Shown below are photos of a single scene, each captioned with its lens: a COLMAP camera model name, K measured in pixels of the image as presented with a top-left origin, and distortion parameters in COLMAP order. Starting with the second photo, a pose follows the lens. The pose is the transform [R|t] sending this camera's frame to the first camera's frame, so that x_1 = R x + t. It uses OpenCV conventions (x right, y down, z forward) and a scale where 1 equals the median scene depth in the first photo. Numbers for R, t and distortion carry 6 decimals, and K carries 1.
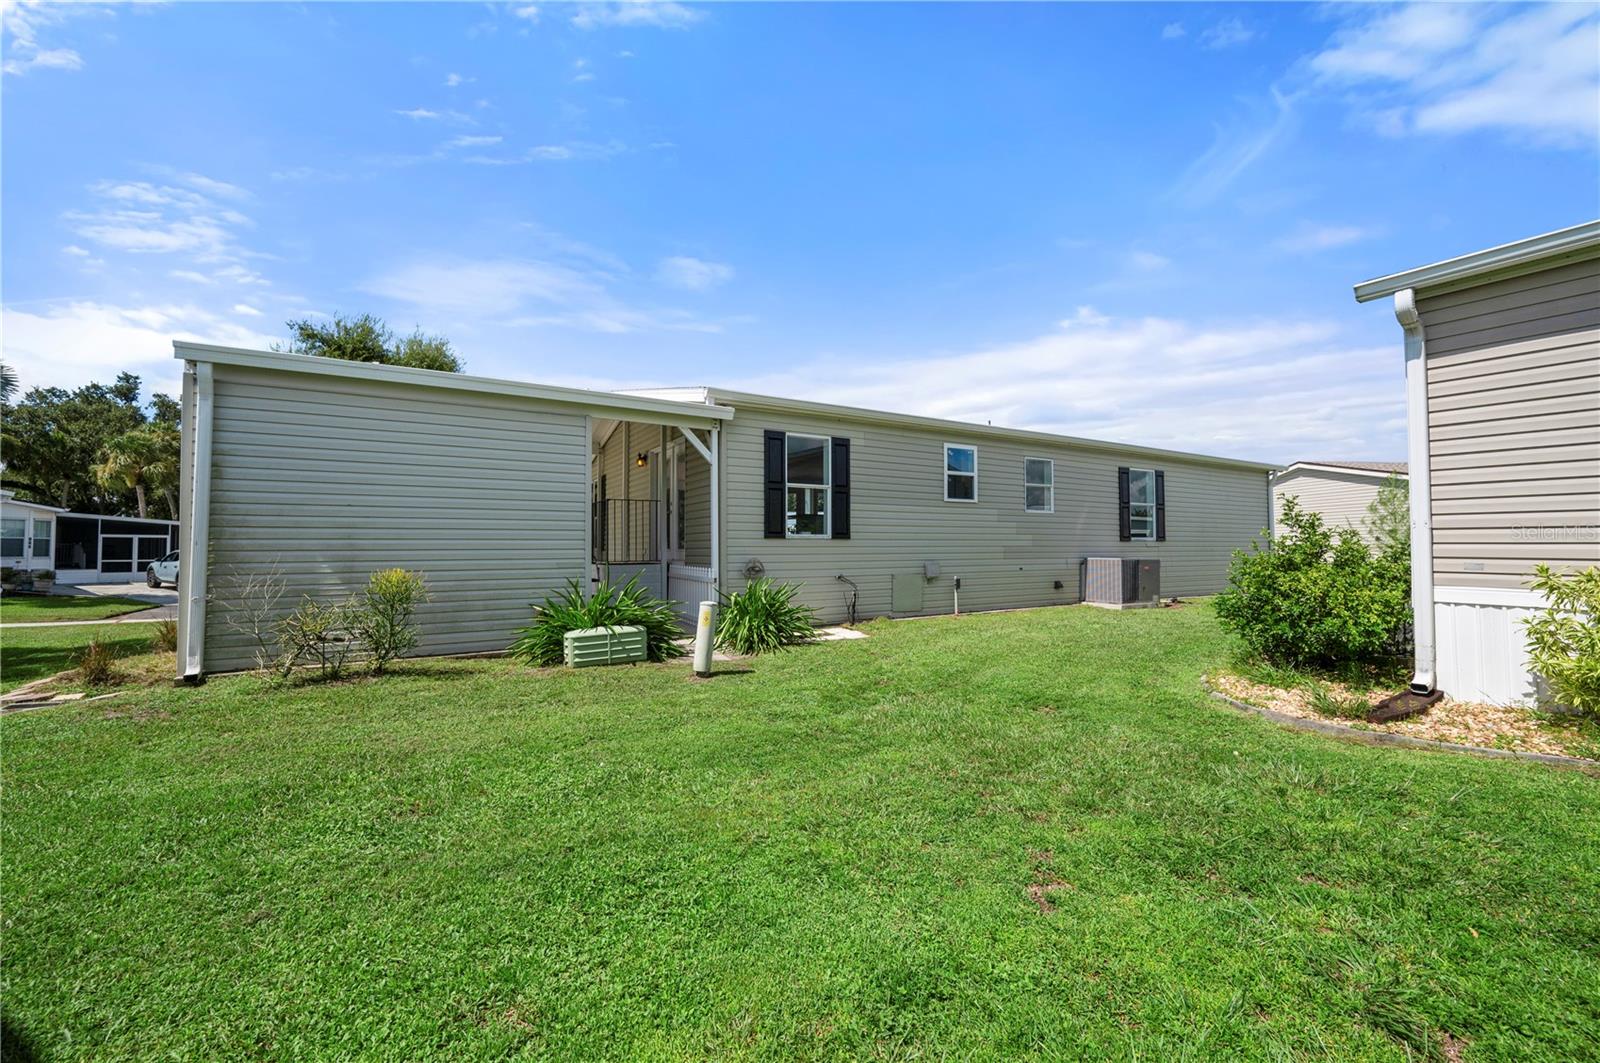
lens RADIAL K [[640.7, 0, 804.5], [0, 640.7, 534.4], [0, 0, 1]] dist [0.000888, 0.000330]
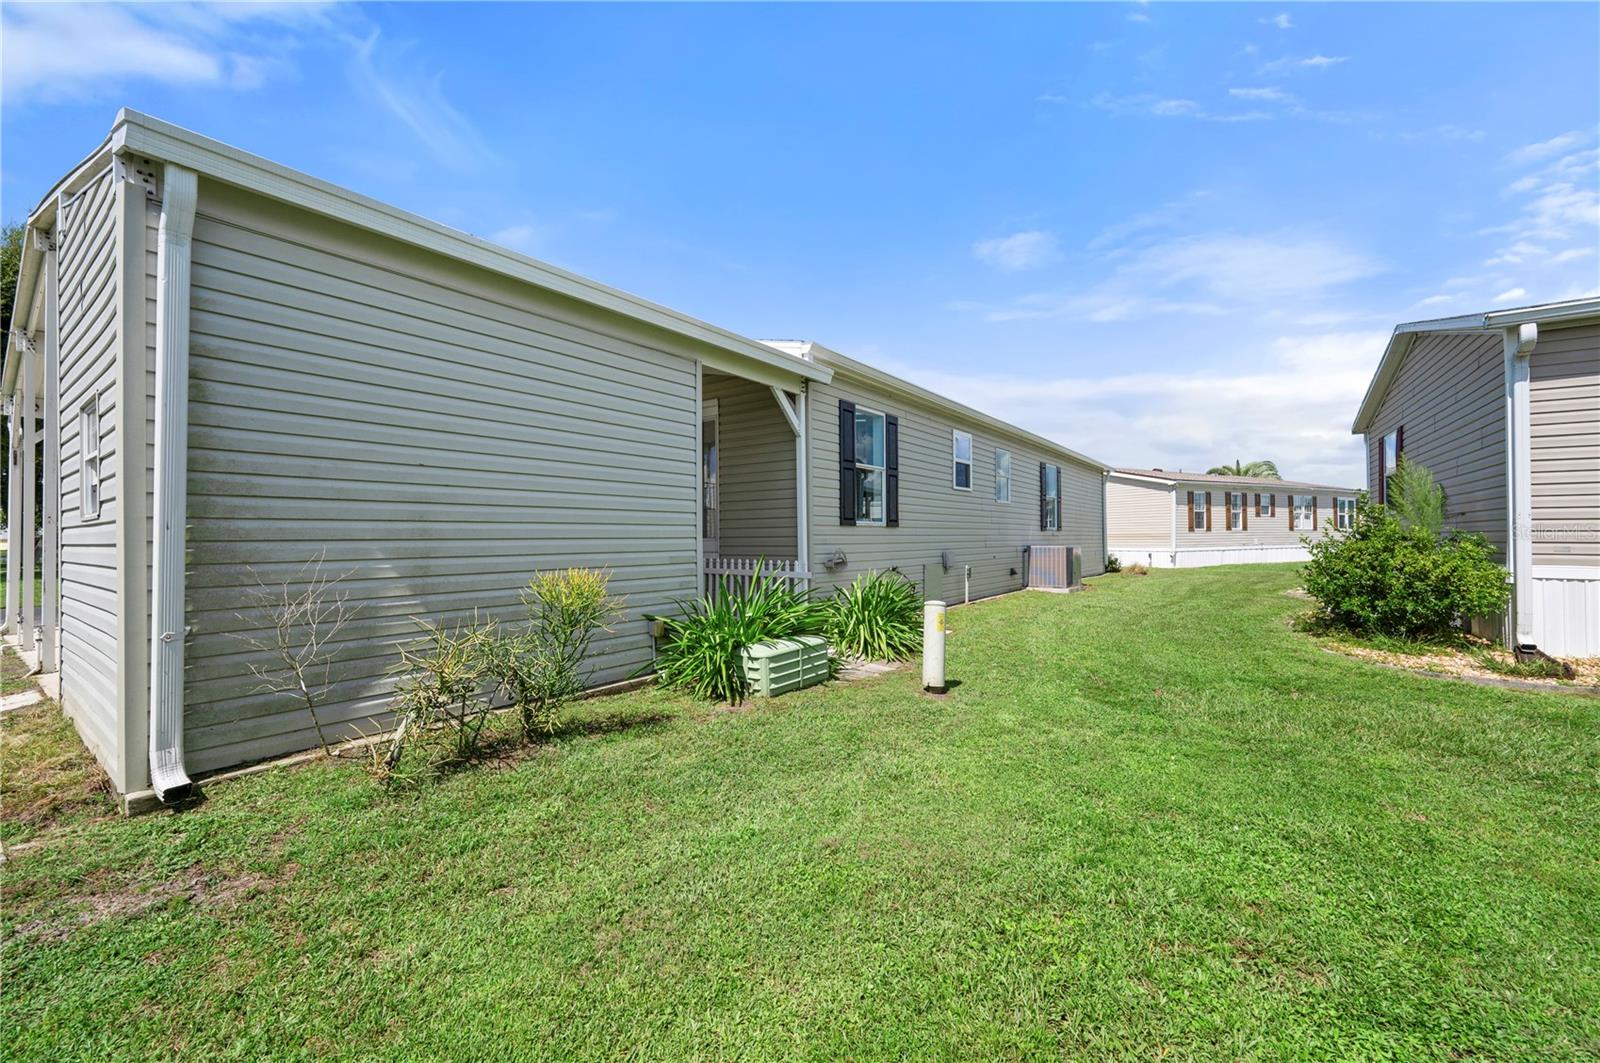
lens RADIAL K [[640.7, 0, 804.5], [0, 640.7, 534.4], [0, 0, 1]] dist [0.000888, 0.000330]
pose [[0.922113, 0.000143, 0.386921, -0.594872], [-0.005956, 0.999887, 0.013826, 0.008888], [-0.386875, -0.015054, 0.922009, 0.295230]]
